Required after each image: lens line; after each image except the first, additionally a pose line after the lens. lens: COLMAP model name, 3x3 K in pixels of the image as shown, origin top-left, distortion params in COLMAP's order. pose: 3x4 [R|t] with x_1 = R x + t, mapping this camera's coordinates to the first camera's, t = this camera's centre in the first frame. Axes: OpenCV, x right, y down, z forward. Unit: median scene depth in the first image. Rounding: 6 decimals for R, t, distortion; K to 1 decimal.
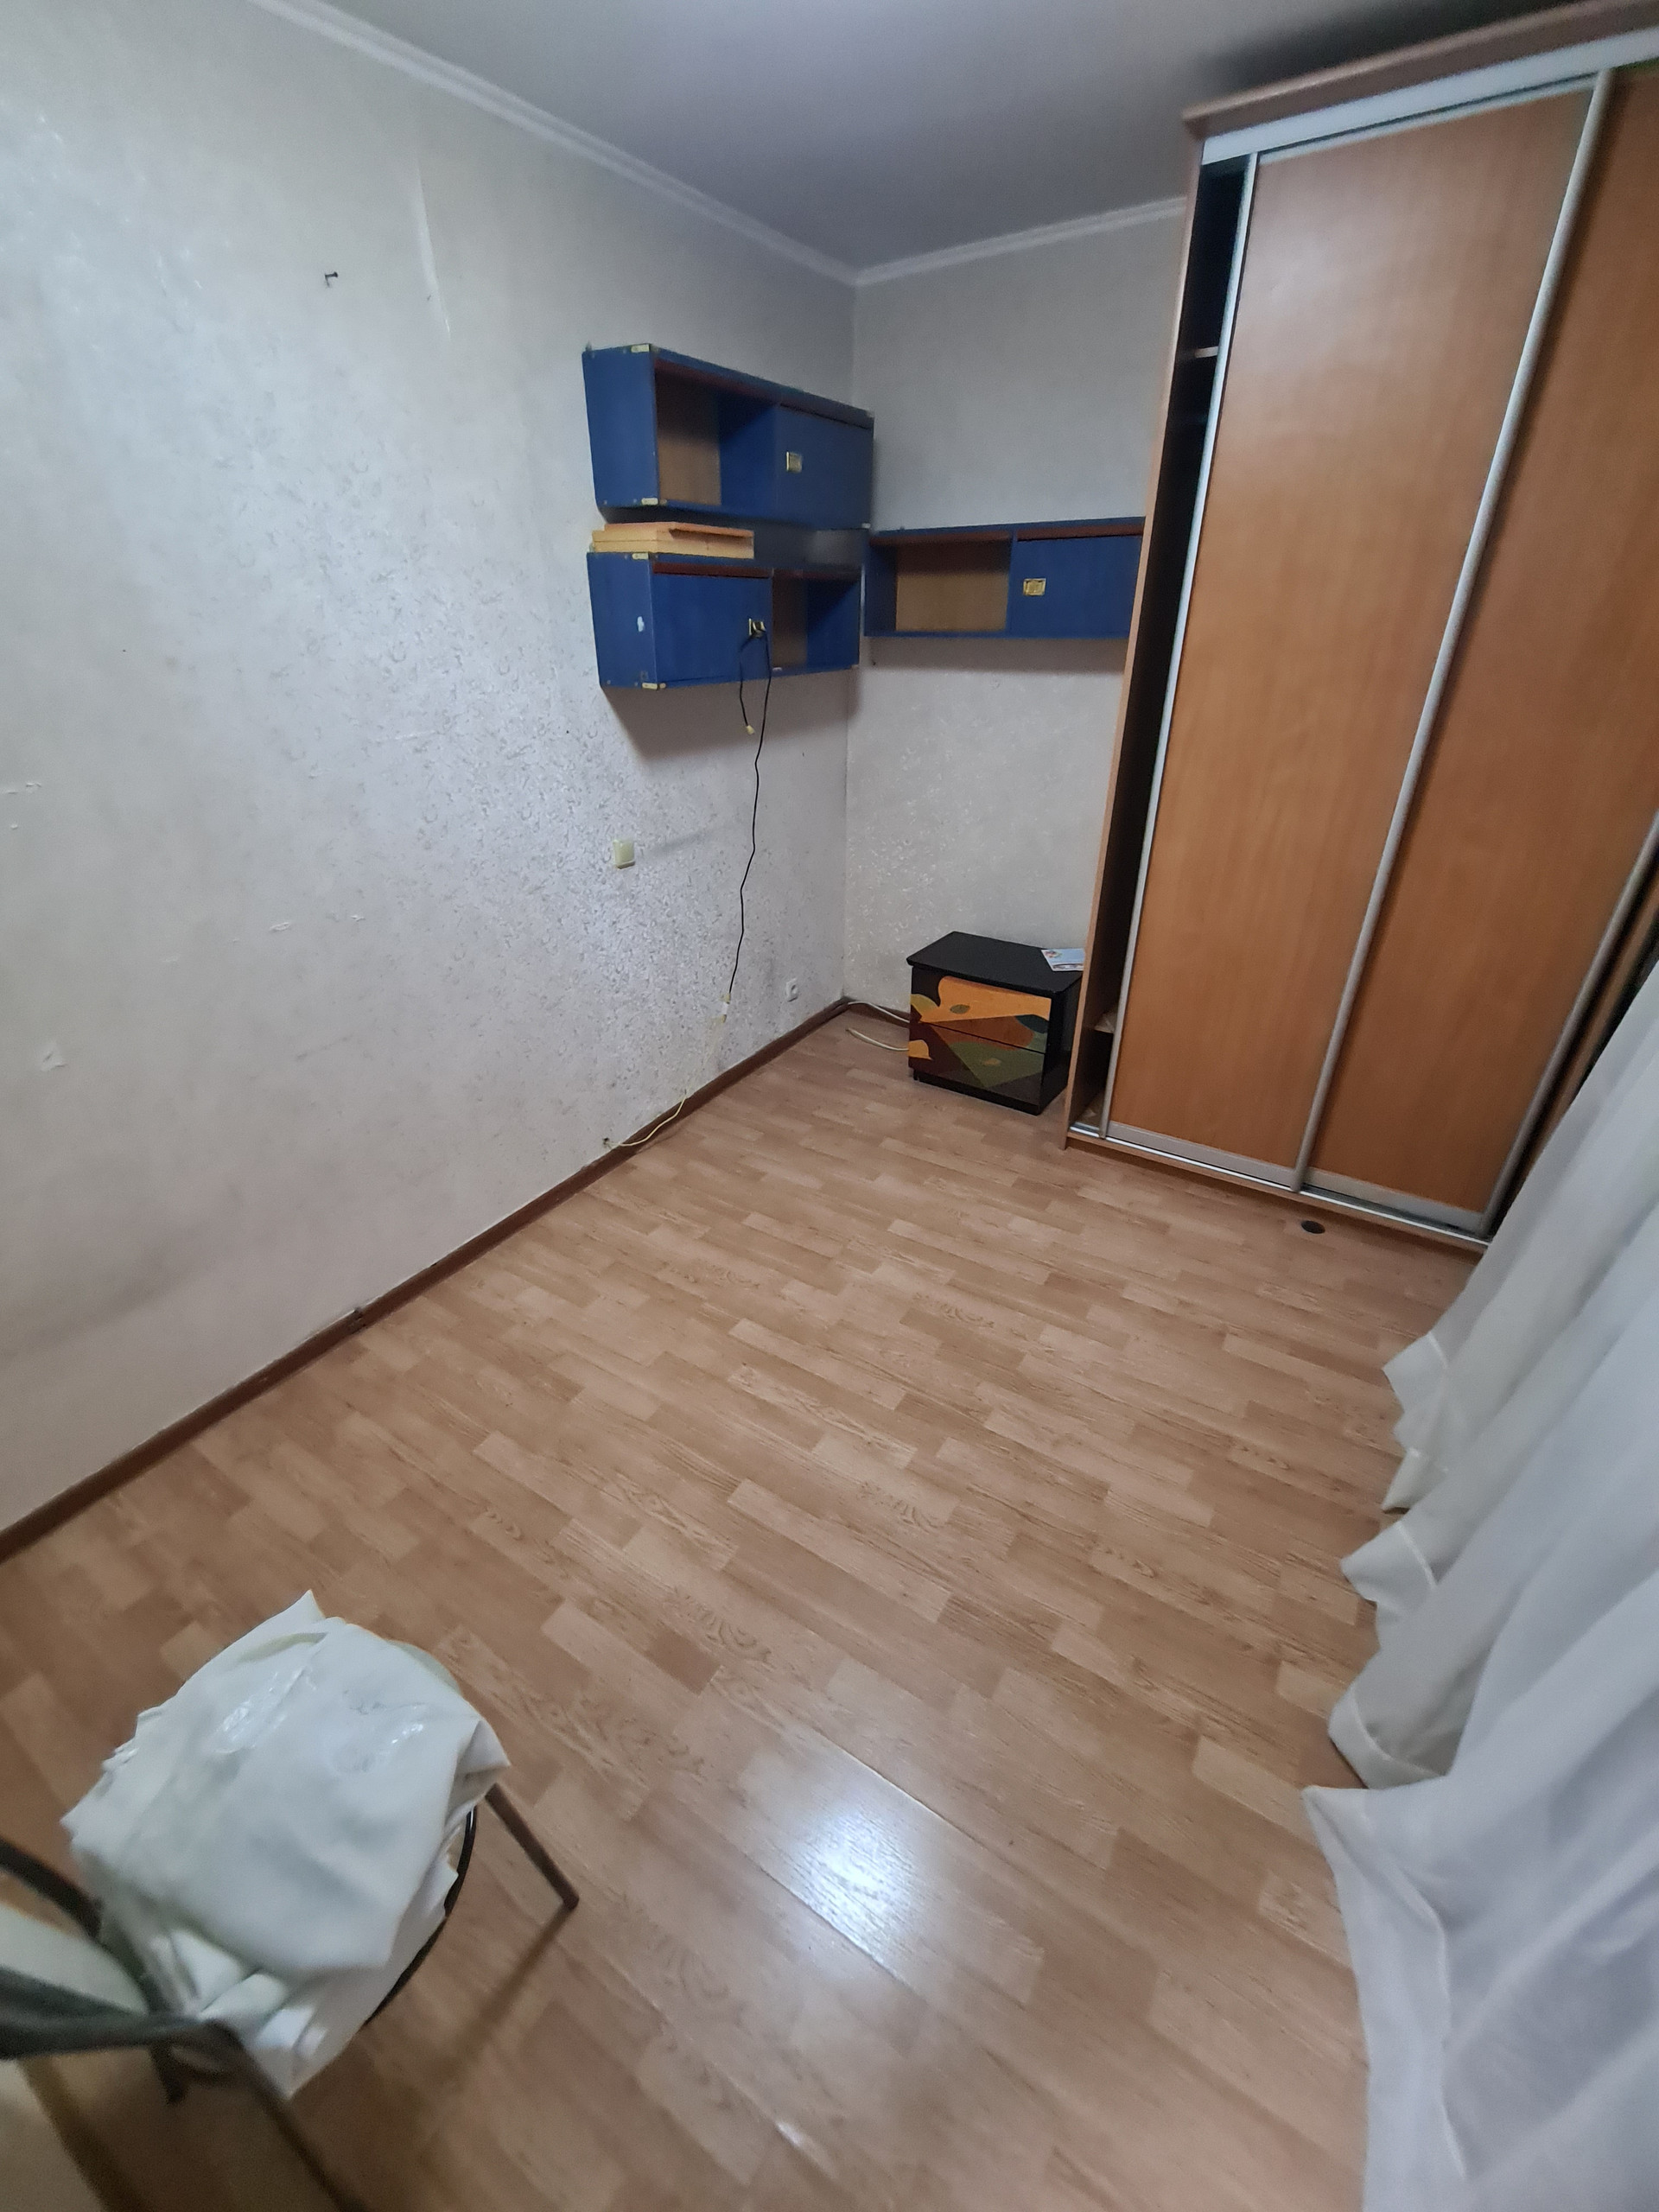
lens RADIAL K [[902.9, 0, 819.2], [0, 902.9, 1098.1], [0, 0, 1]] dist [0.006142, -0.004442]
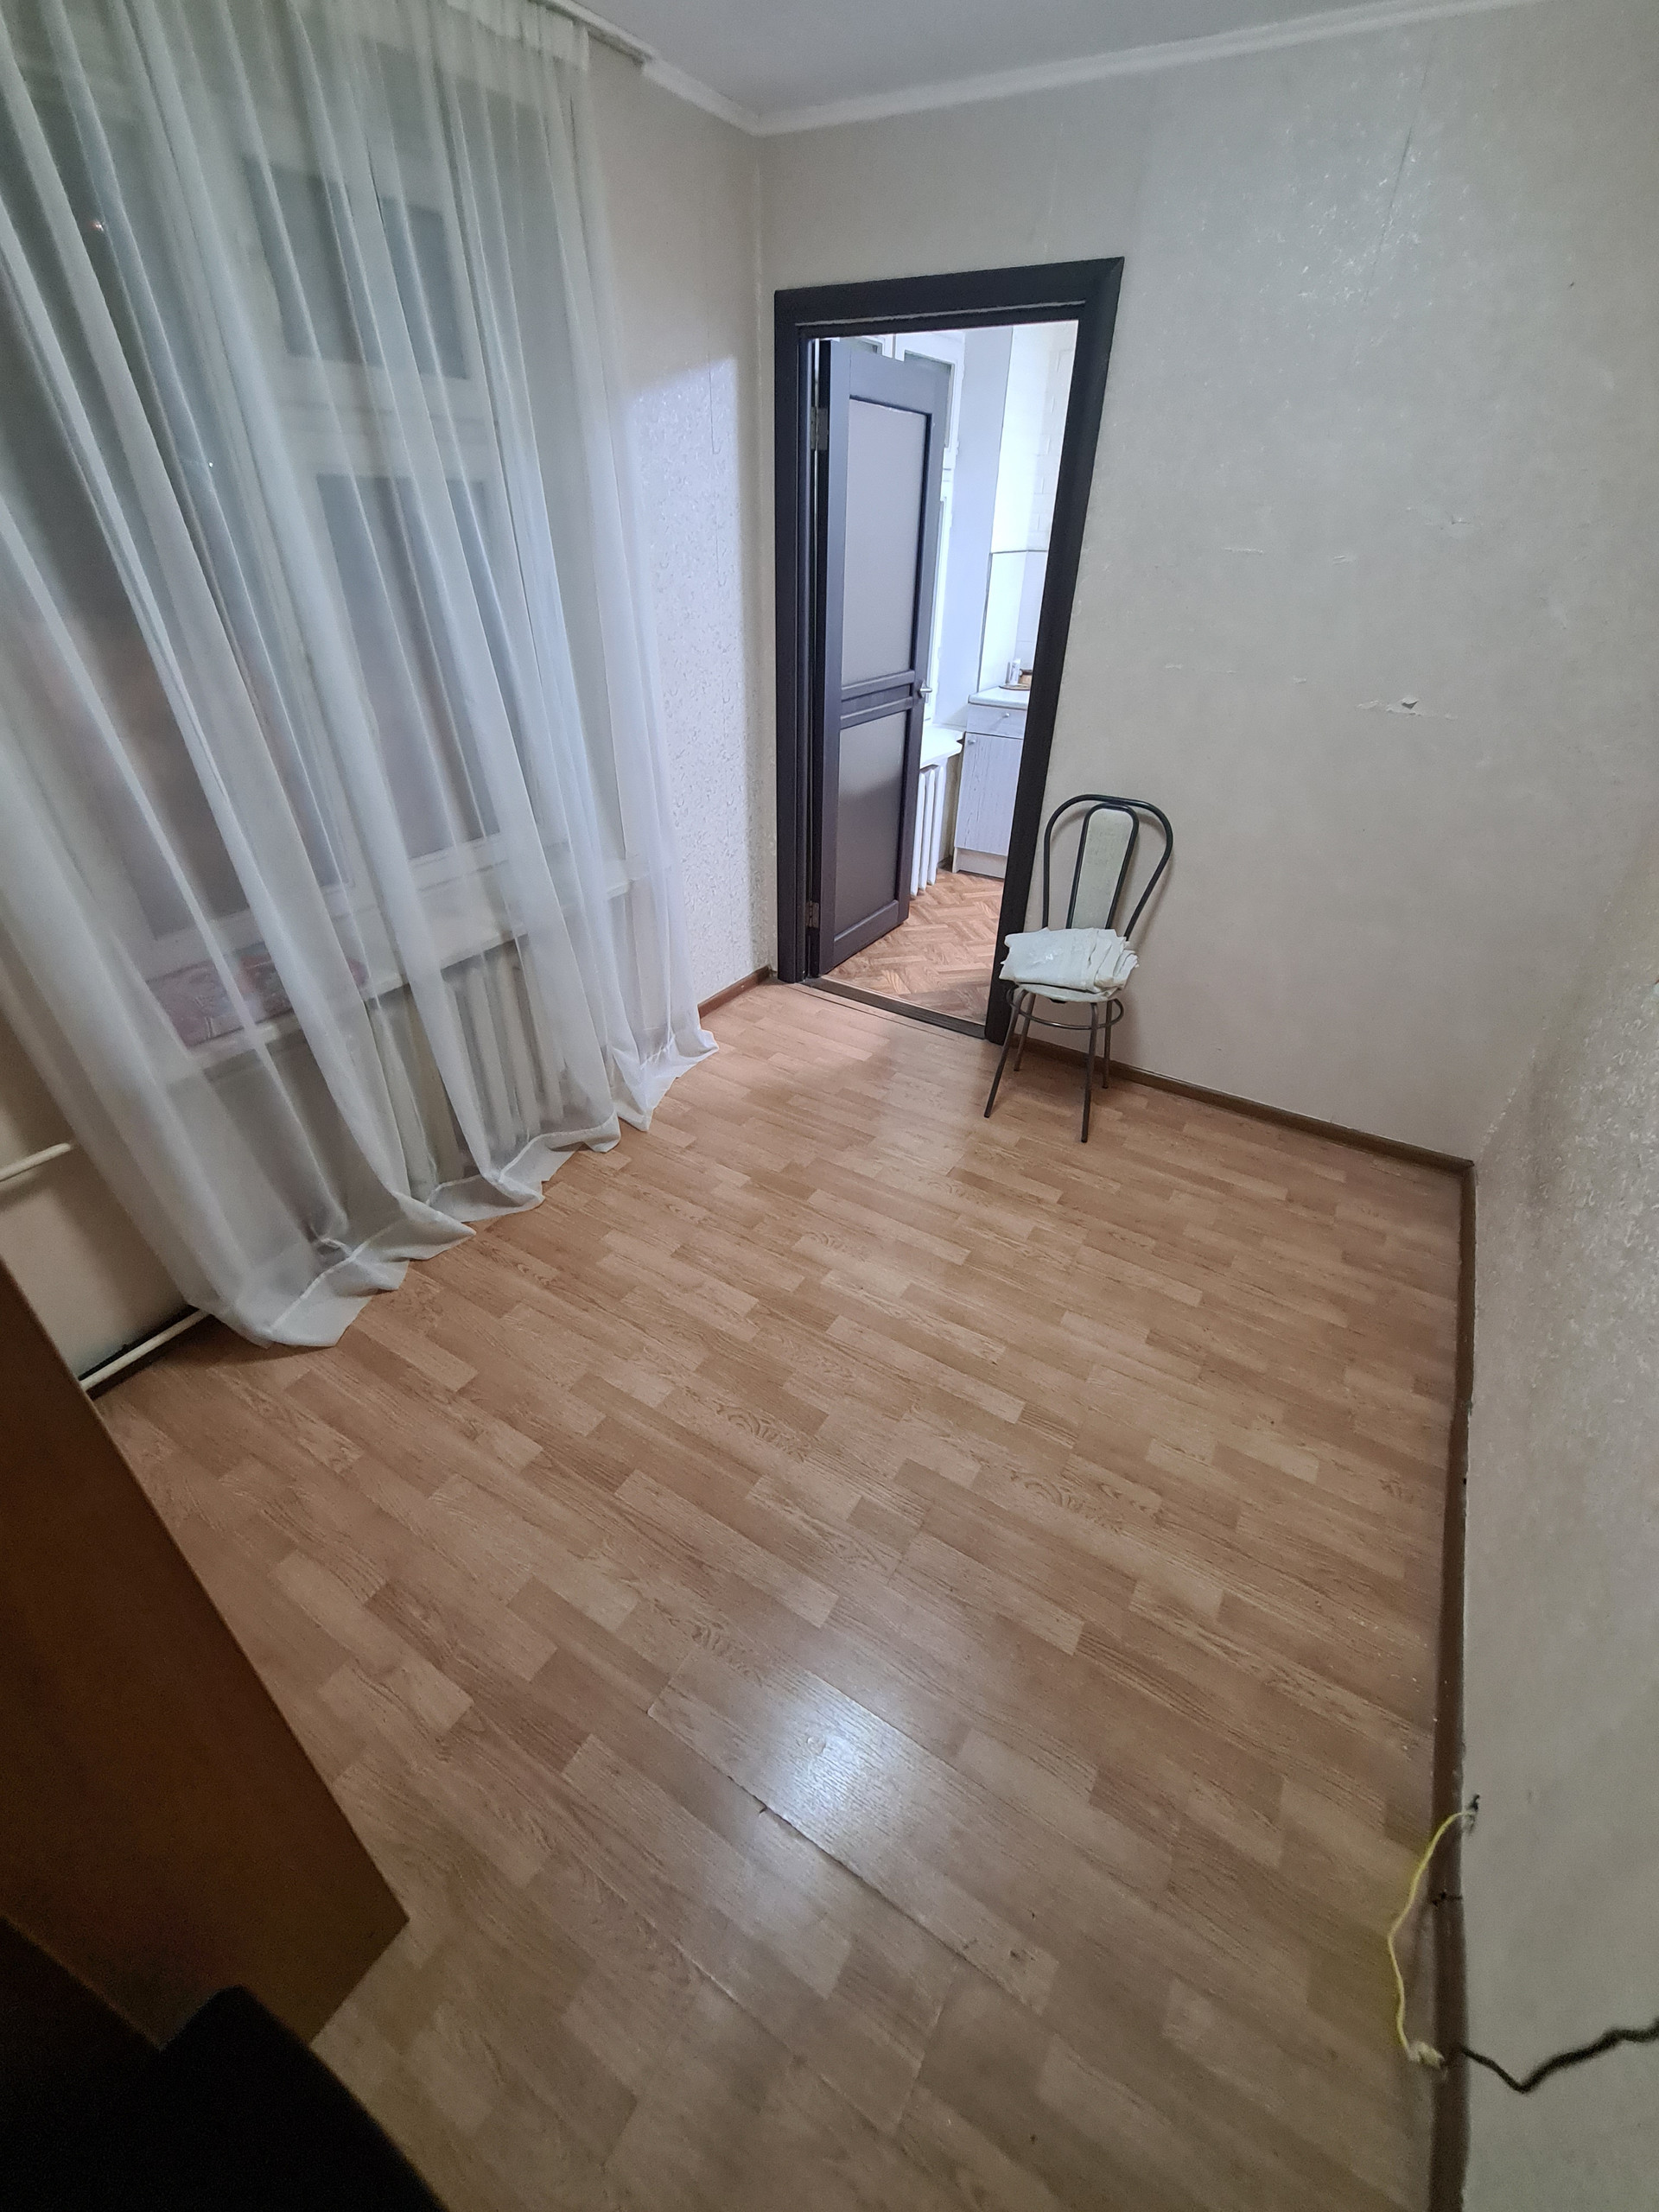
lens RADIAL K [[902.9, 0, 822.0], [0, 902.9, 1109.3], [0, 0, 1]] dist [0.006142, -0.004442]
pose [[-0.999609, 0.006418, -0.027205, 0.115696], [-0.020883, 0.475478, 0.879480, -0.632298], [0.018579, 0.879704, -0.475158, 1.153805]]
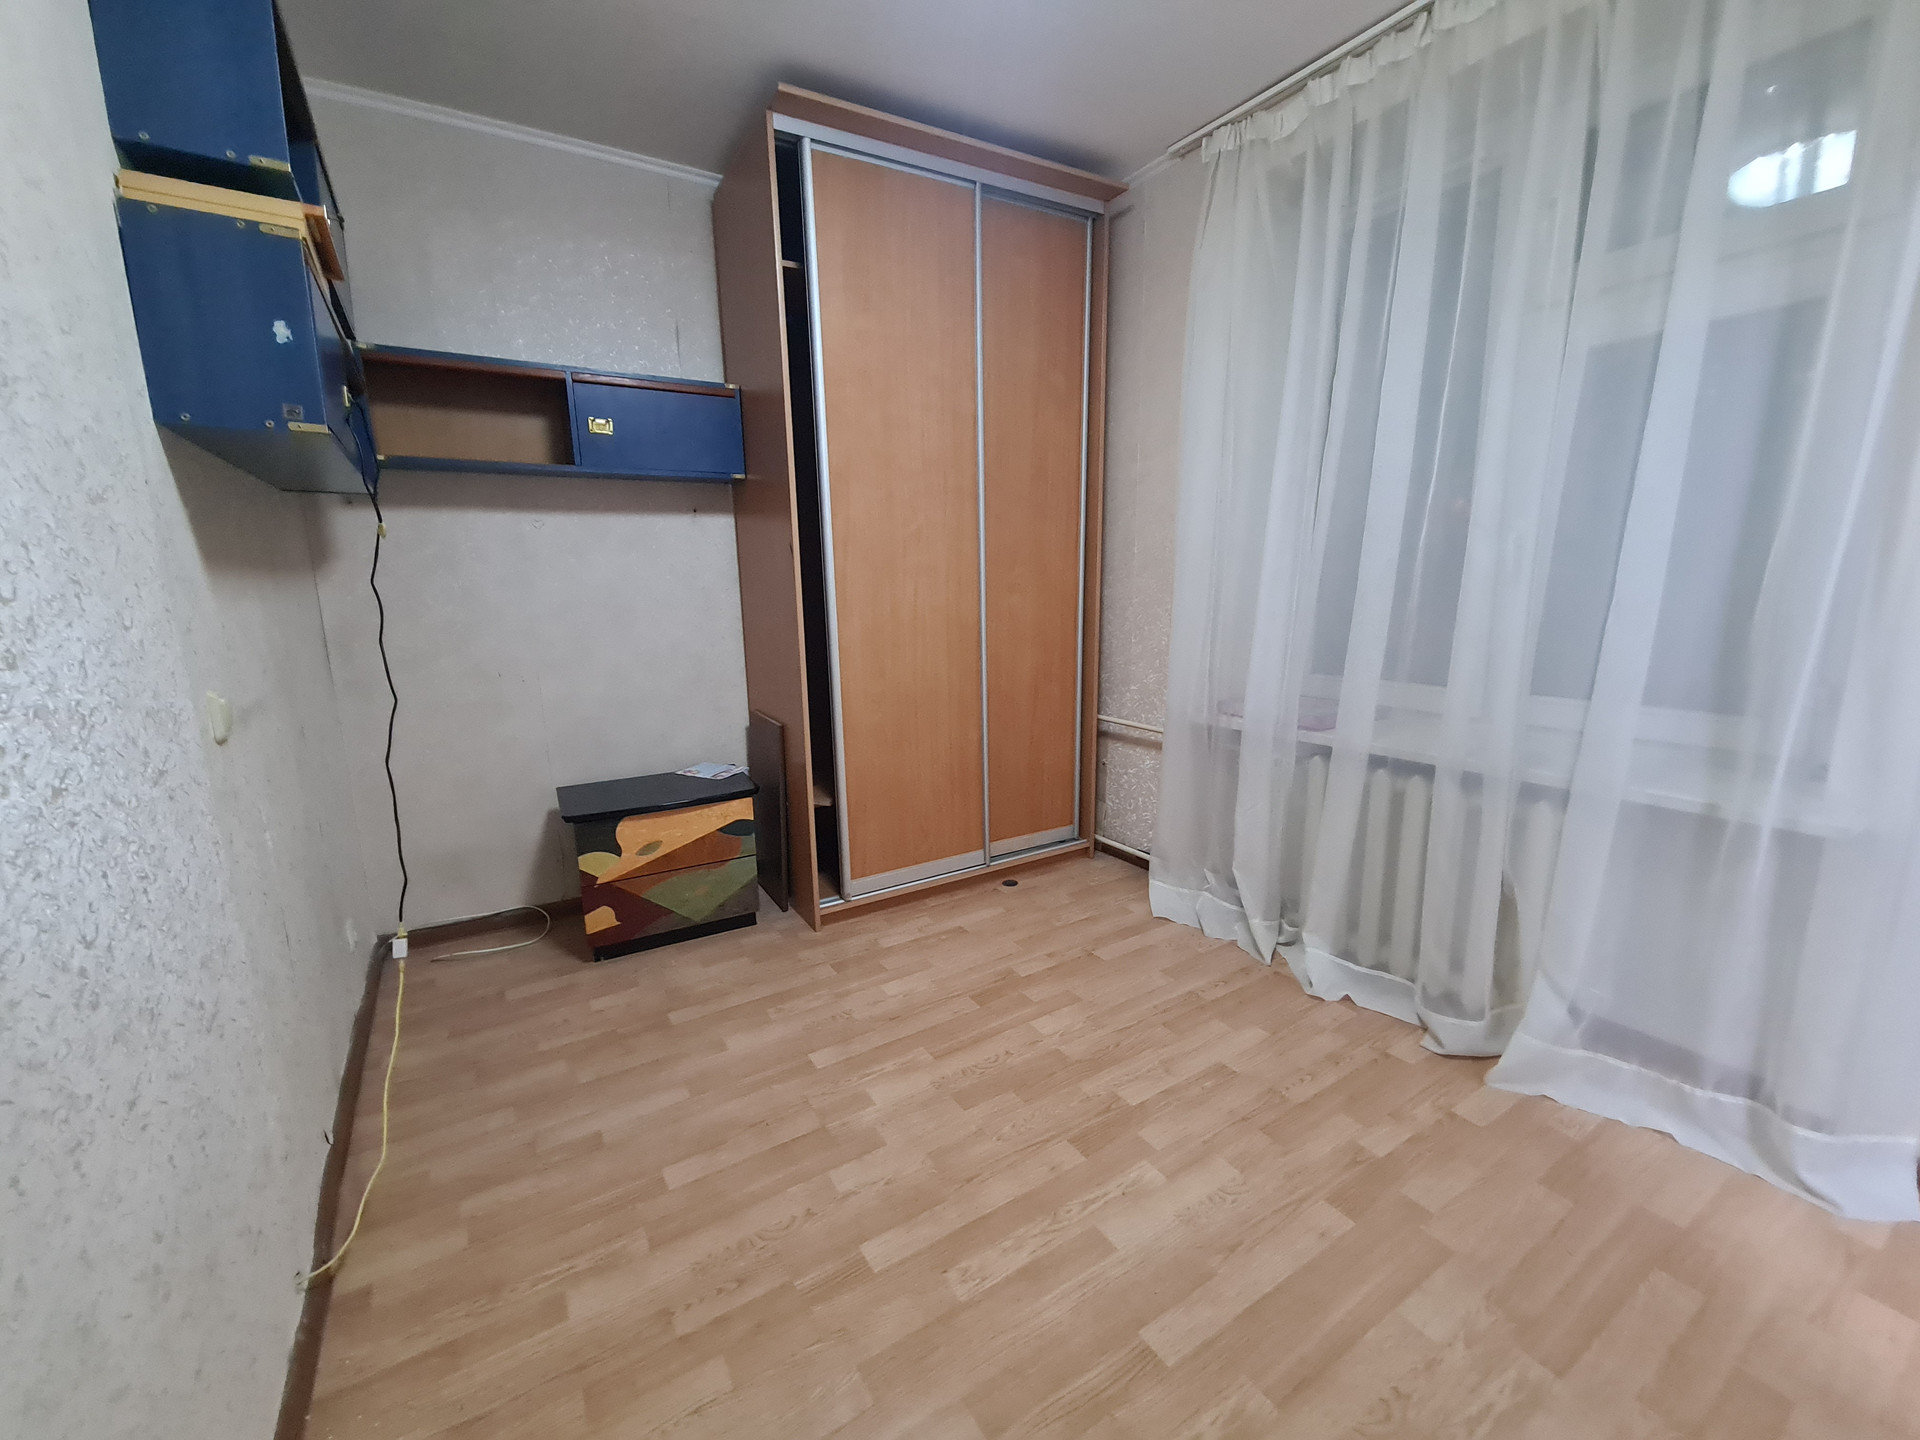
lens RADIAL K [[783.7, 0, 958.0], [0, 783.7, 723.5], [0, 0, 1]] dist [0.006142, -0.004442]
pose [[0.425901, -0.168778, 0.888888, -0.526946], [0.444789, 0.894590, -0.043256, -0.056627], [-0.787890, 0.413791, 0.456077, 0.506329]]
